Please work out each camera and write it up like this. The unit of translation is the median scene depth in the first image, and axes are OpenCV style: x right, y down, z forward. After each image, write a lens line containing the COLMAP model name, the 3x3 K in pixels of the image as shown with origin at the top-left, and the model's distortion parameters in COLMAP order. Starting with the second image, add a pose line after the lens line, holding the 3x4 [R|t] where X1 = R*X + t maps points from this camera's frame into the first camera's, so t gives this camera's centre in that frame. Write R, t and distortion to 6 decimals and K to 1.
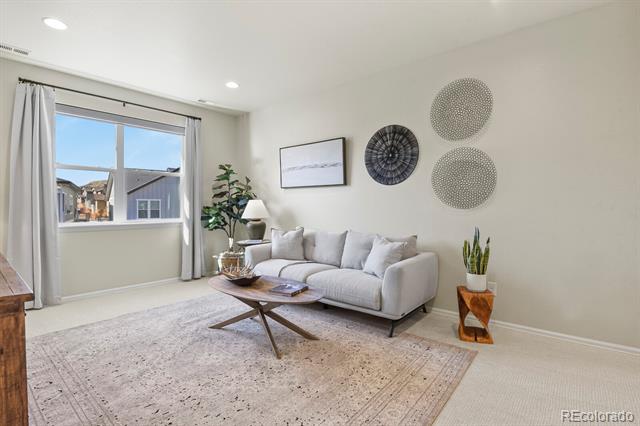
lens RADIAL K [[311.1, 0, 321.1], [0, 311.1, 210.8], [0, 0, 1]] dist [-0.013136, -0.001103]
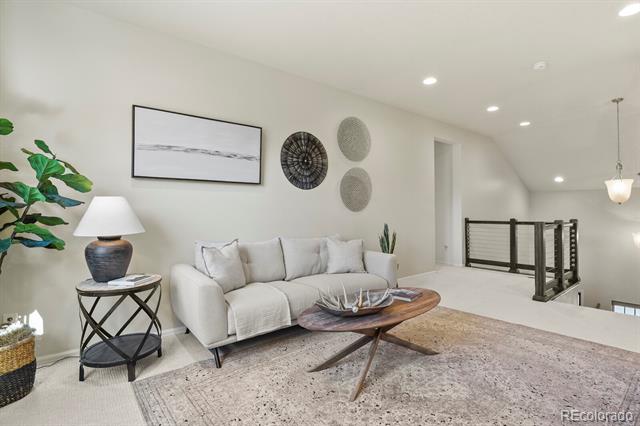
lens RADIAL K [[311.1, 0, 329.6], [0, 311.1, 211.3], [0, 0, 1]] dist [-0.013136, -0.001103]
pose [[0.191784, -0.001062, 0.981437, -0.777532], [0.018671, 0.999822, -0.002567, -0.006037], [-0.981259, 0.018817, 0.191770, 0.723729]]
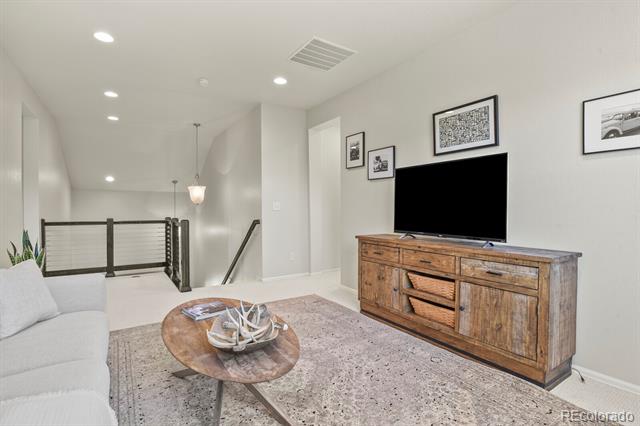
lens RADIAL K [[311.1, 0, 319.7], [0, 311.1, 210.6], [0, 0, 1]] dist [-0.013136, -0.001103]
pose [[-0.954369, -0.002543, 0.298619, -0.437629], [0.002553, 0.999858, 0.016674, -0.012700], [-0.298619, 0.016676, -0.954227, 1.180835]]
